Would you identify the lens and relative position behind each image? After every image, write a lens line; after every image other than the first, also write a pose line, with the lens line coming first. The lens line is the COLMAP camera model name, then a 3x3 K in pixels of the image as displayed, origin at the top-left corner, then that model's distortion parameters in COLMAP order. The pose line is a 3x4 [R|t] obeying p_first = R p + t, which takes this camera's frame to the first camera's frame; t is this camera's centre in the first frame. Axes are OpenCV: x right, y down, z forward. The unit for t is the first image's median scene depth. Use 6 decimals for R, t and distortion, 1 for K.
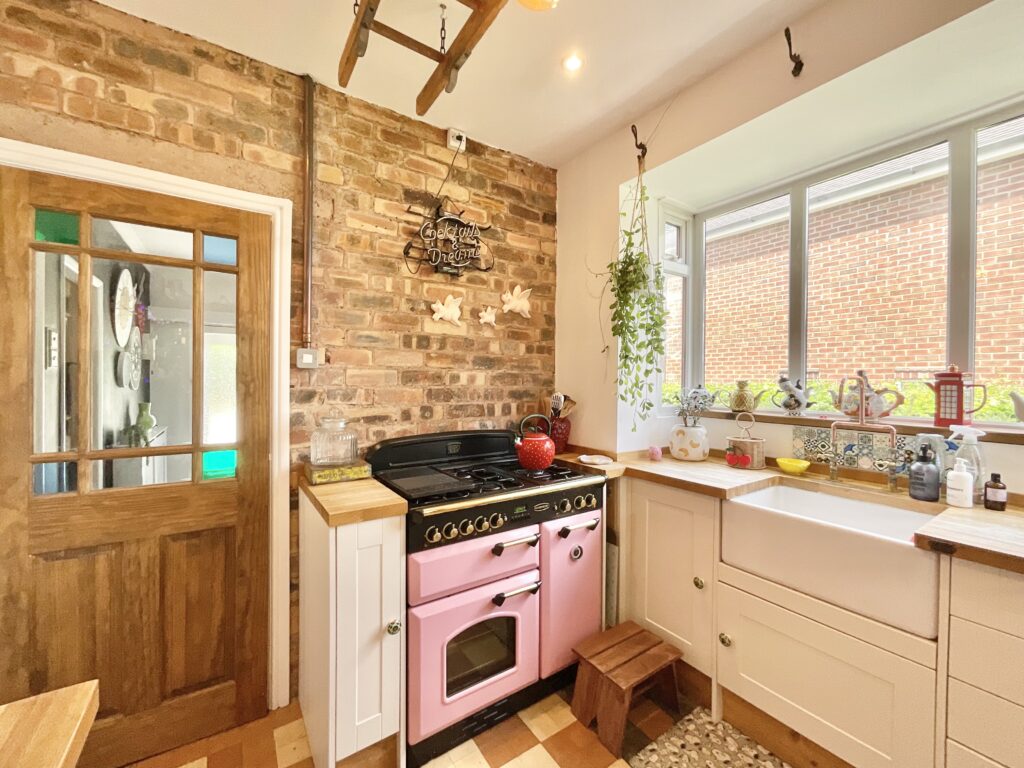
lens RADIAL K [[416.6, 0, 510.7], [0, 416.6, 384.5], [0, 0, 1]] dist [0.000477, -0.000043]
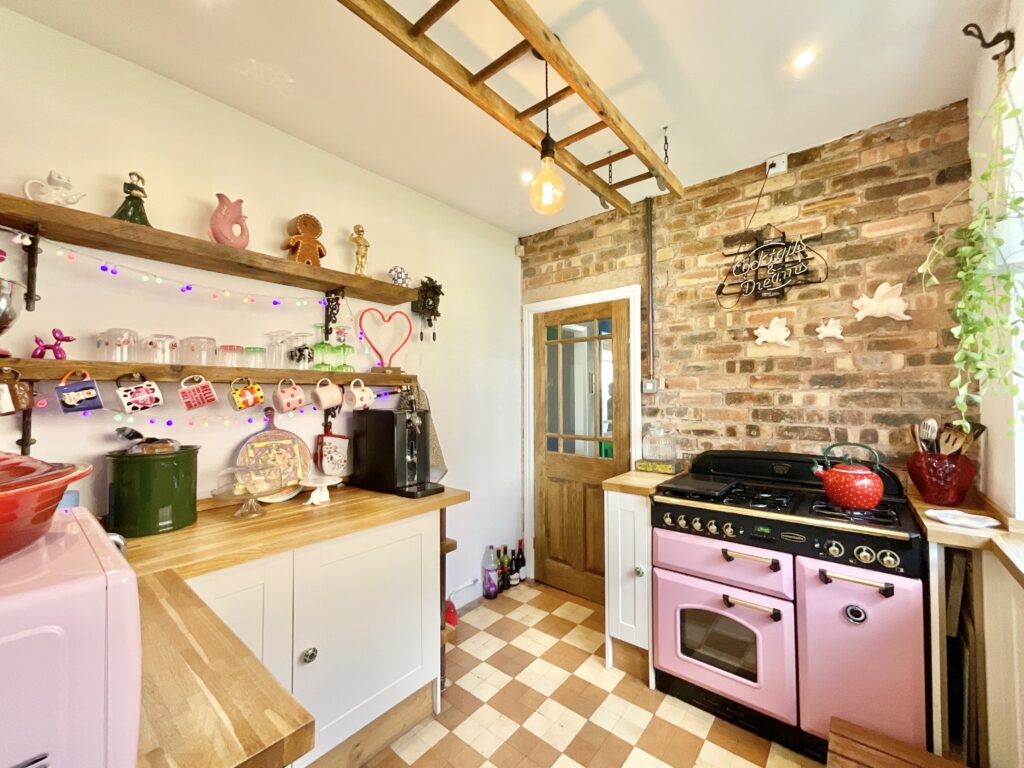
lens RADIAL K [[416.6, 0, 514.7], [0, 416.6, 387.2], [0, 0, 1]] dist [0.000477, -0.000043]
pose [[0.289812, -0.025784, -0.956736, 0.677957], [-0.003876, 0.999597, -0.028113, -0.013836], [0.957076, 0.011856, 0.289595, 0.103004]]
